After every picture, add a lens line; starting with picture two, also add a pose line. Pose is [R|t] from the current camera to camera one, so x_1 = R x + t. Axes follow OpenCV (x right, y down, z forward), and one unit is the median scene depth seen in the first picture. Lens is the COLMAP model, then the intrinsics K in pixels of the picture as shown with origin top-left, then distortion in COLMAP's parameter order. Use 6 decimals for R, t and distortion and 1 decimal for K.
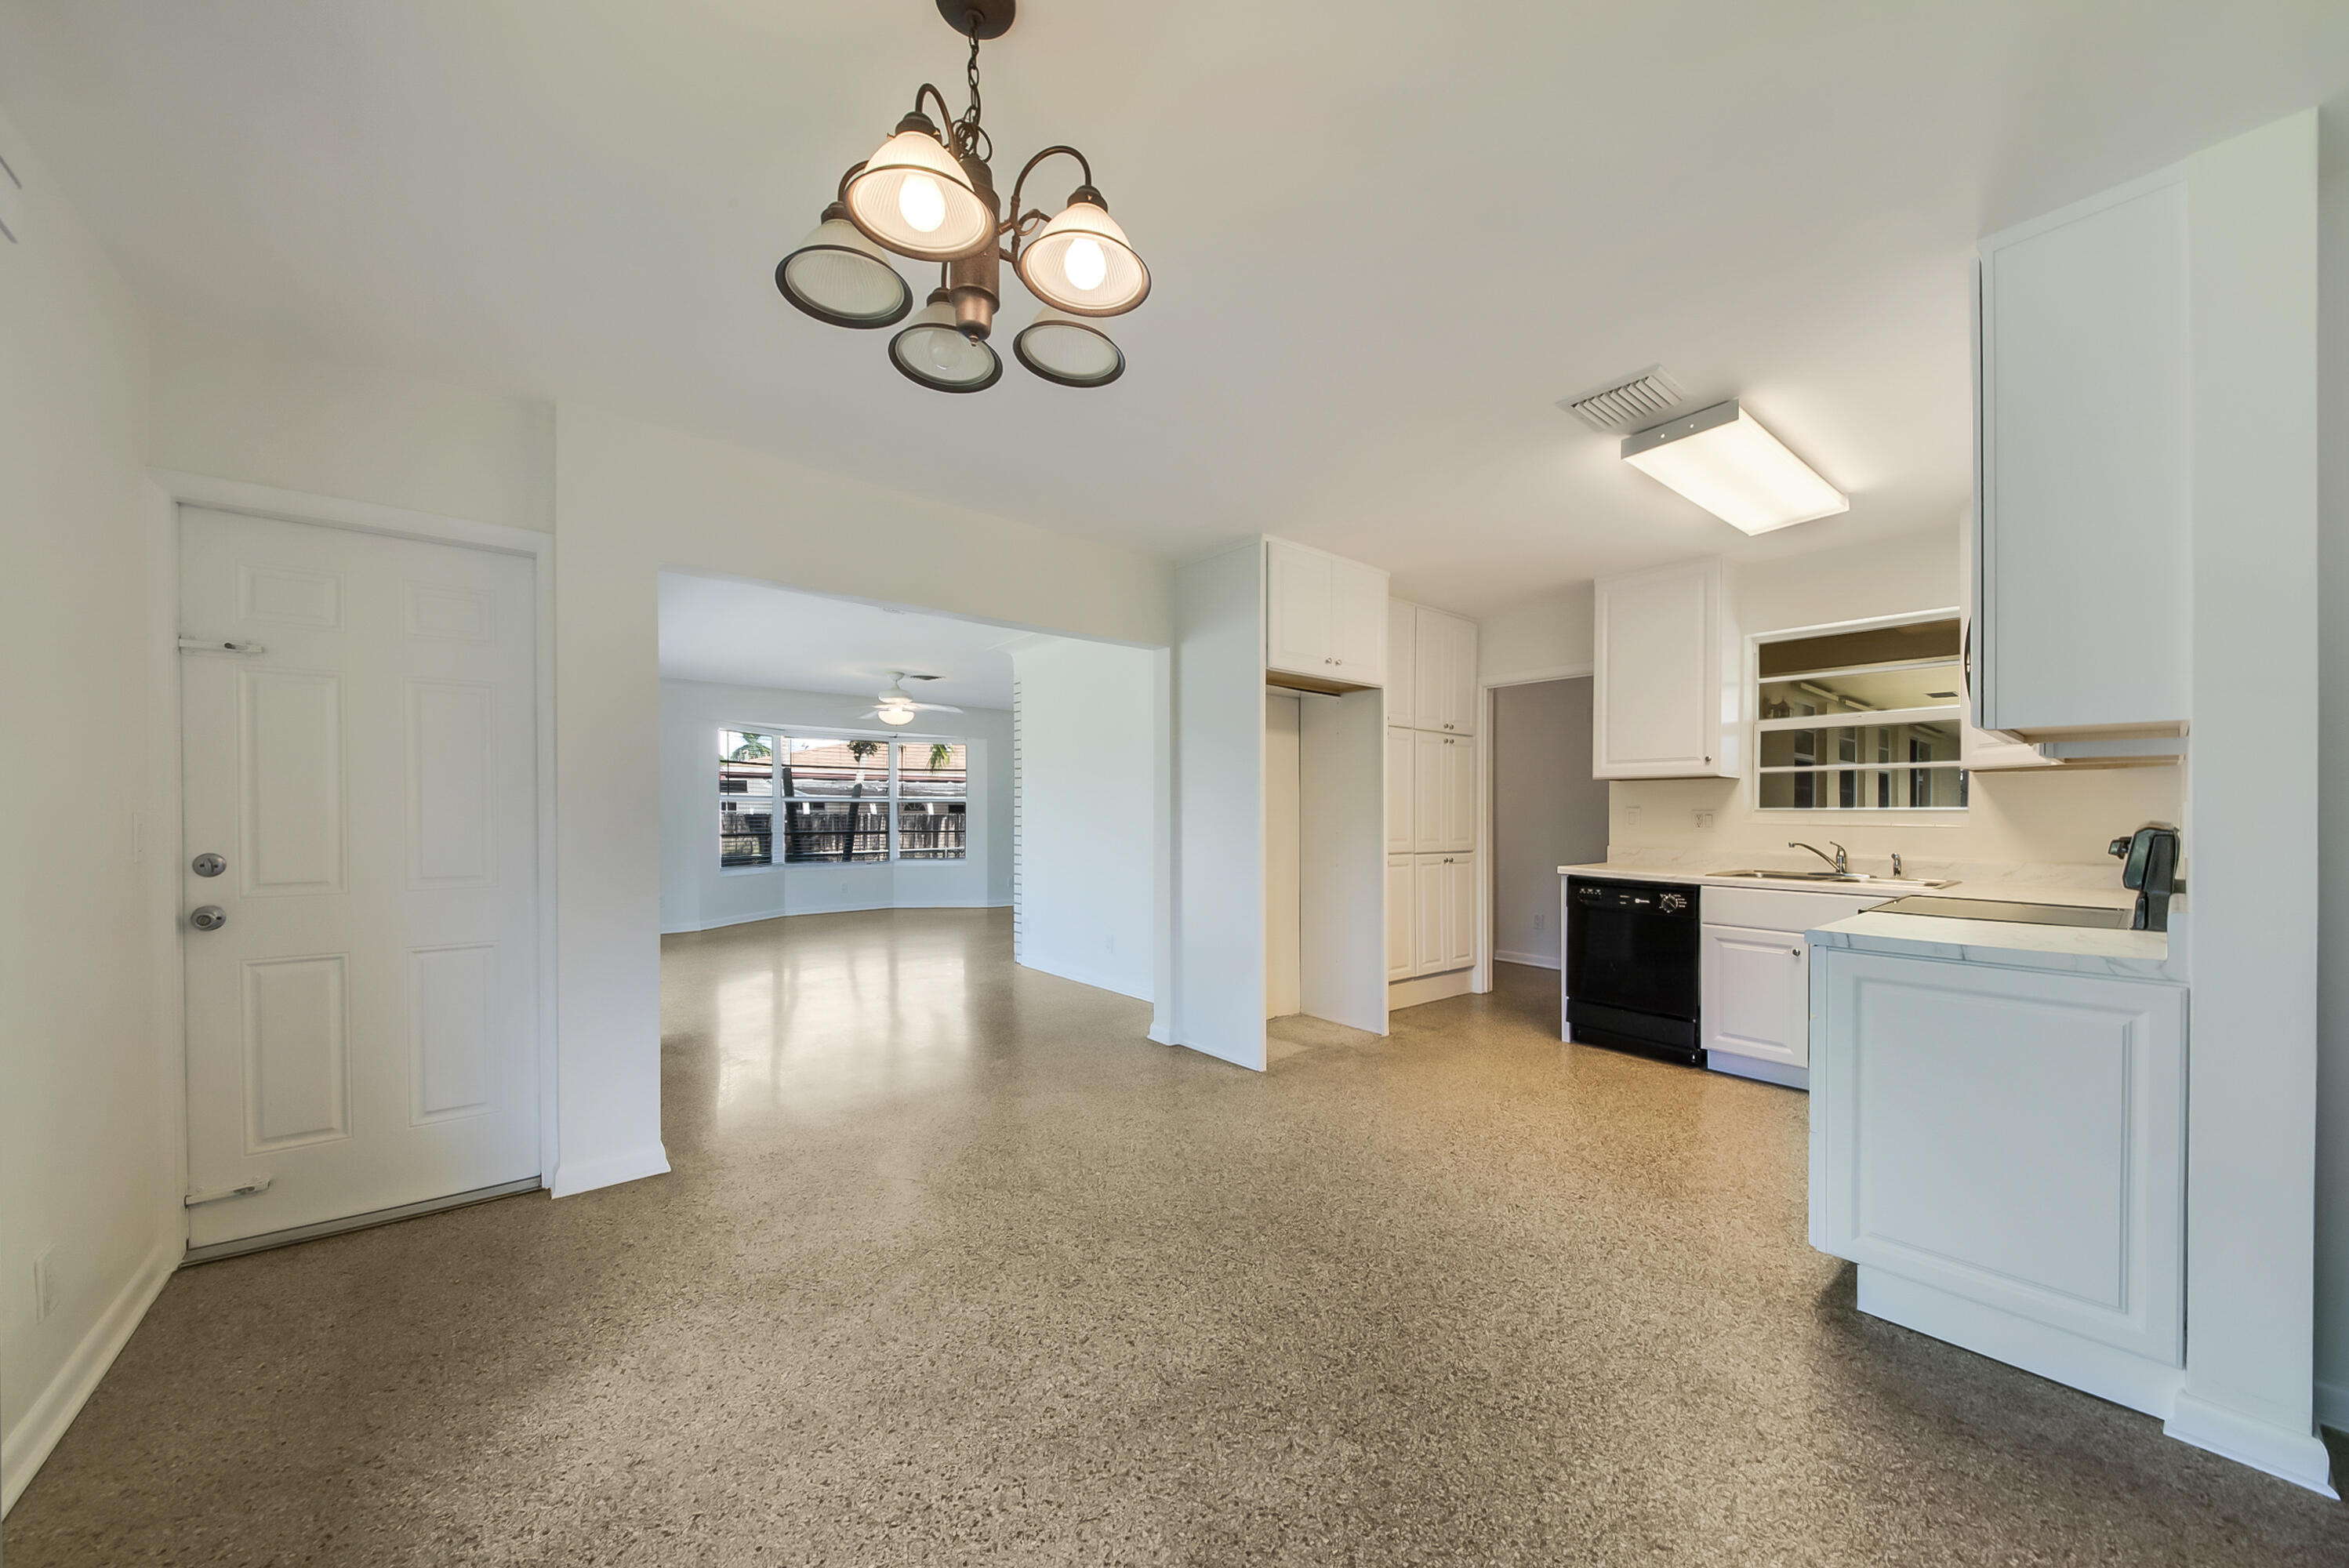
lens RADIAL K [[835.5, 0, 1177.8], [0, 835.5, 792.1], [0, 0, 1]] dist [-0.006370, -0.004911]
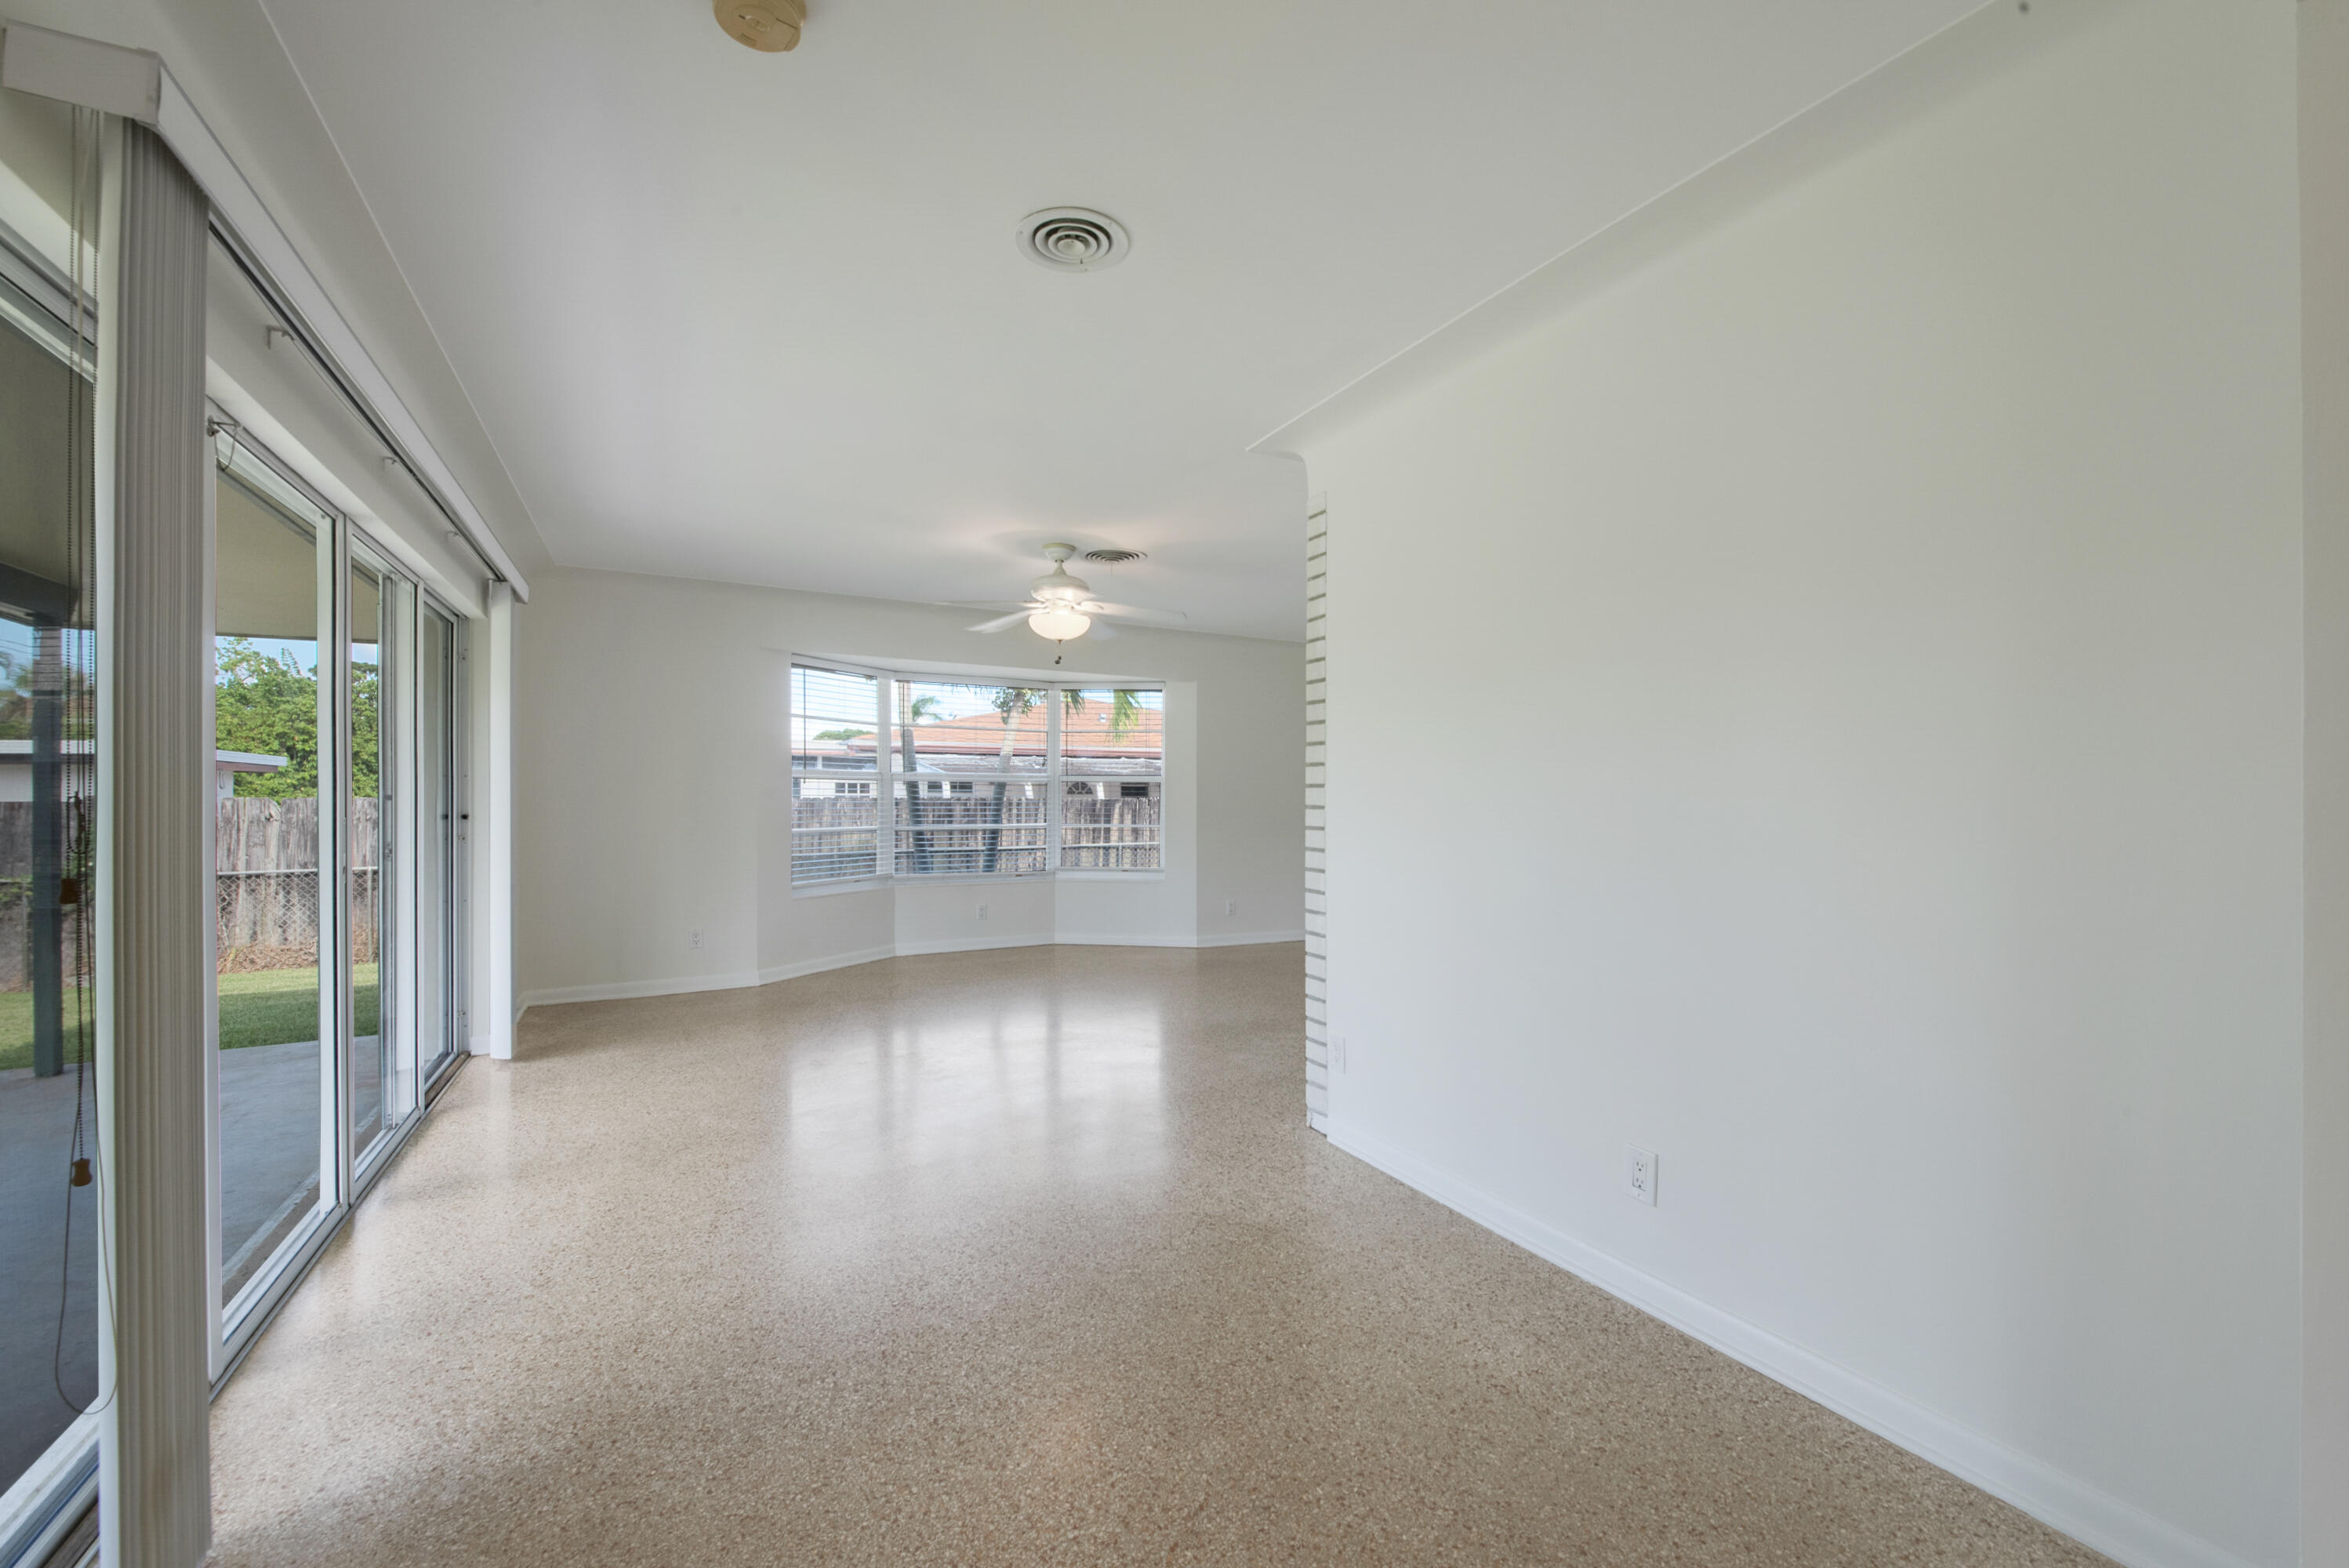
lens RADIAL K [[915.6, 0, 1169.8], [0, 915.6, 790.6], [0, 0, 1]] dist [0.000682, -0.000365]
pose [[0.979536, 0.003898, -0.201231, -0.206578], [-0.000247, 0.999835, 0.018167, 0.012690], [0.201269, -0.017745, 0.979375, 0.604368]]
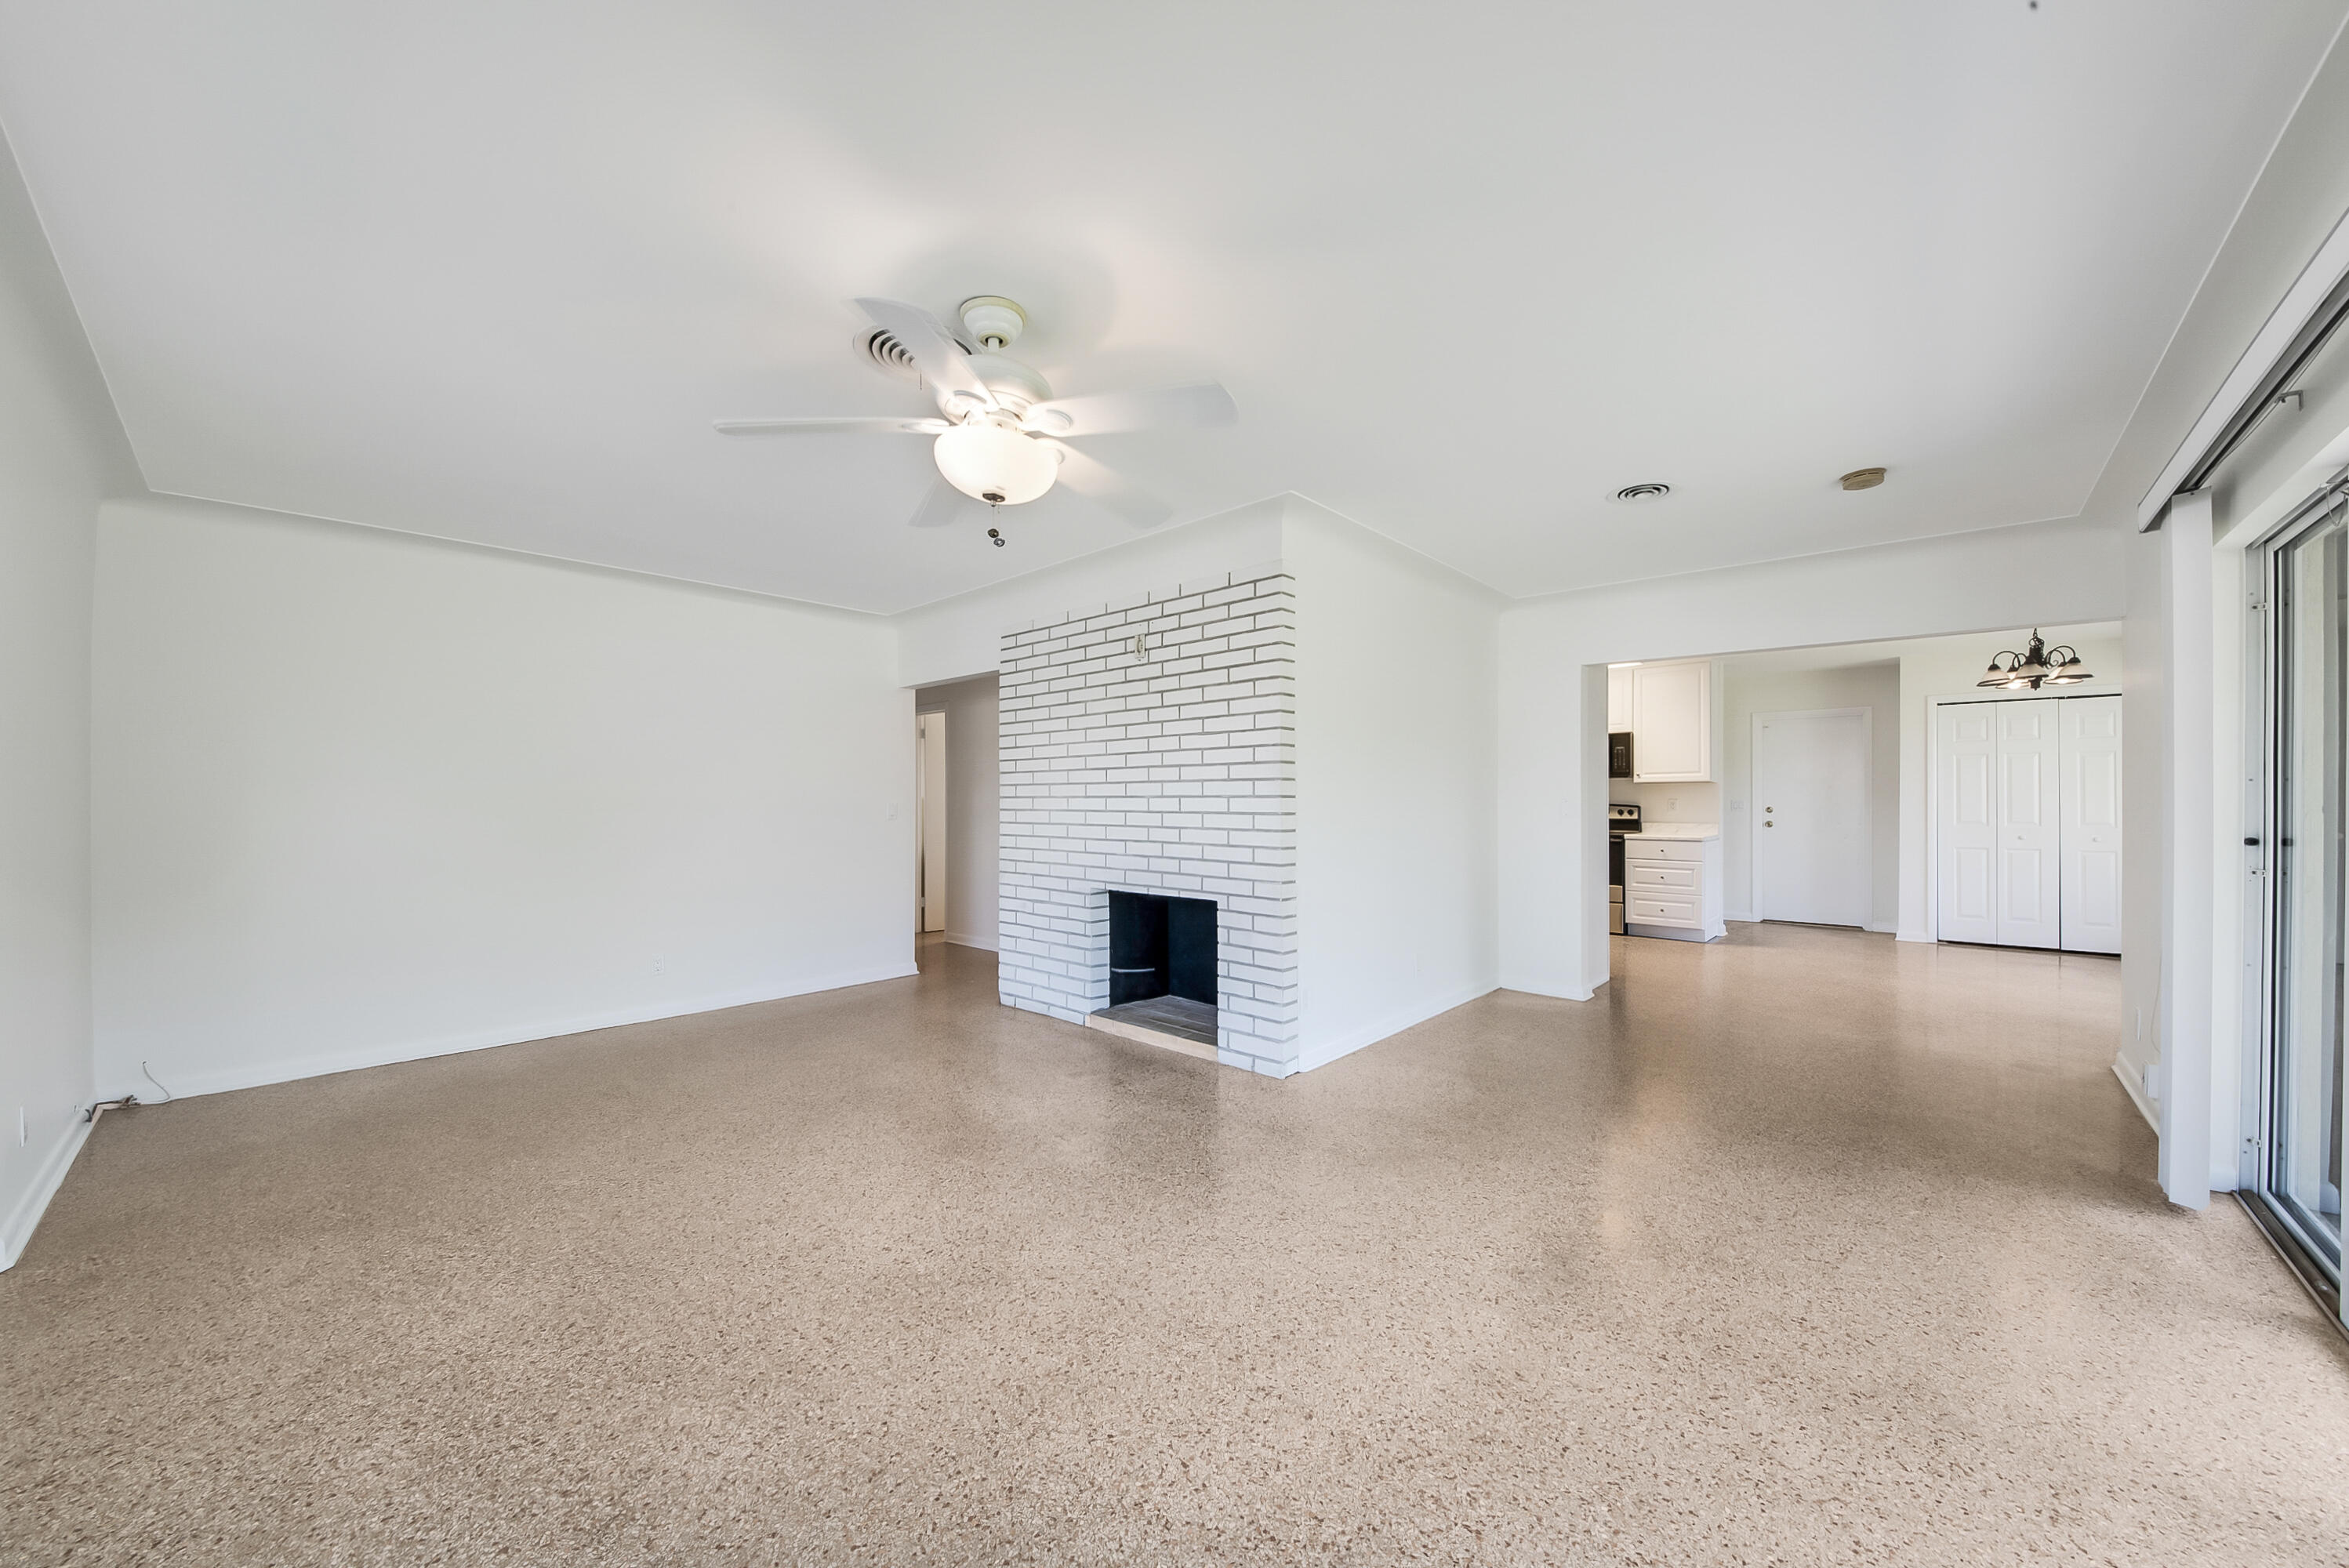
lens RADIAL K [[835.5, 0, 1176.1], [0, 835.5, 810.3], [0, 0, 1]] dist [-0.006370, -0.004911]
pose [[-0.138009, -0.012047, 0.990358, -0.885610], [-0.019382, 0.999767, 0.009460, 0.027691], [-0.990241, -0.017889, -0.138211, 1.400234]]
